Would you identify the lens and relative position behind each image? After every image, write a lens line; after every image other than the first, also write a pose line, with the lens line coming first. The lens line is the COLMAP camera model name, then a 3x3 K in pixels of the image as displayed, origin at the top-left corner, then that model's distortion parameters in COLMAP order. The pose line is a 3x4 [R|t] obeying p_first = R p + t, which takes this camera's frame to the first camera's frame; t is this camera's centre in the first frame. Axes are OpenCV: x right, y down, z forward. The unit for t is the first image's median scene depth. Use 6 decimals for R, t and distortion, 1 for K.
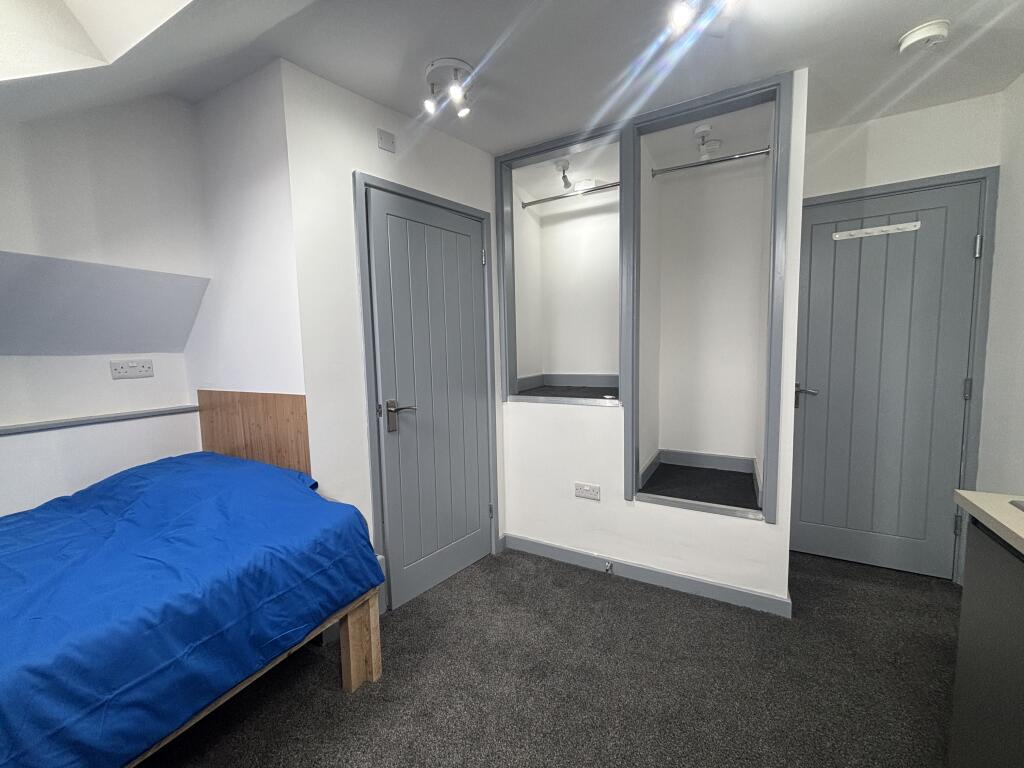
lens RADIAL K [[410.9, 0, 507.5], [0, 410.9, 380.0], [0, 0, 1]] dist [0.006536, -0.001326]
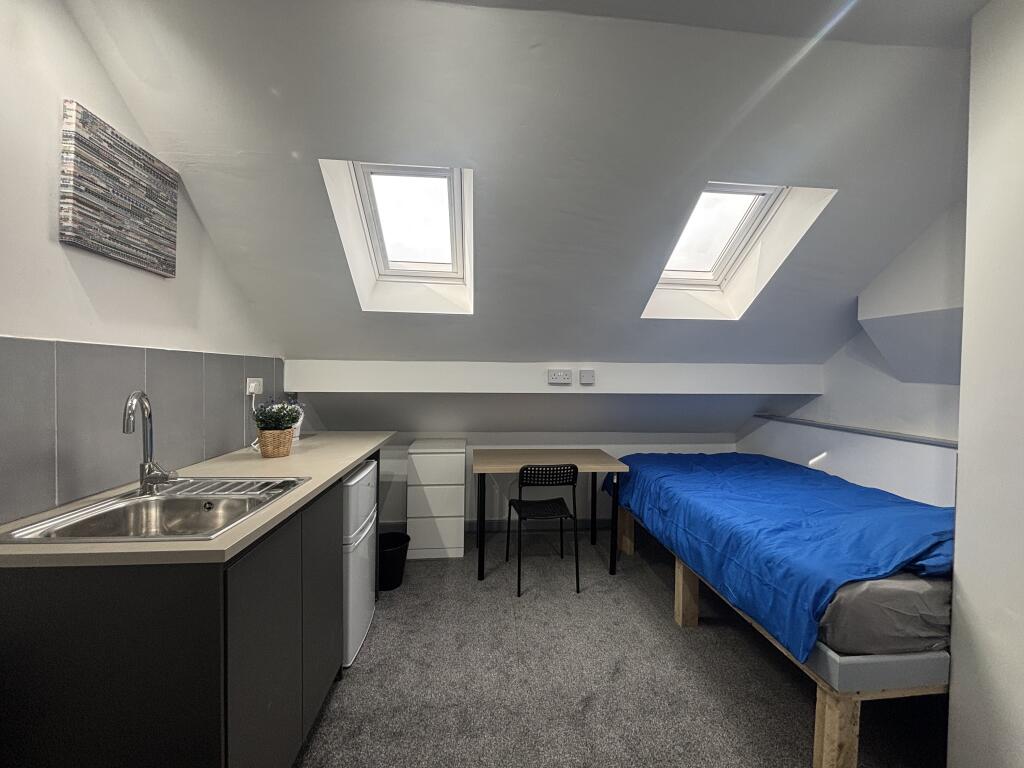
lens RADIAL K [[410.9, 0, 508.7], [0, 410.9, 386.1], [0, 0, 1]] dist [0.006536, -0.001326]
pose [[-0.837042, 0.025741, -0.546533, 0.996355], [-0.040433, 0.993251, 0.108706, -0.224398], [0.545643, 0.113089, -0.830352, 1.998250]]
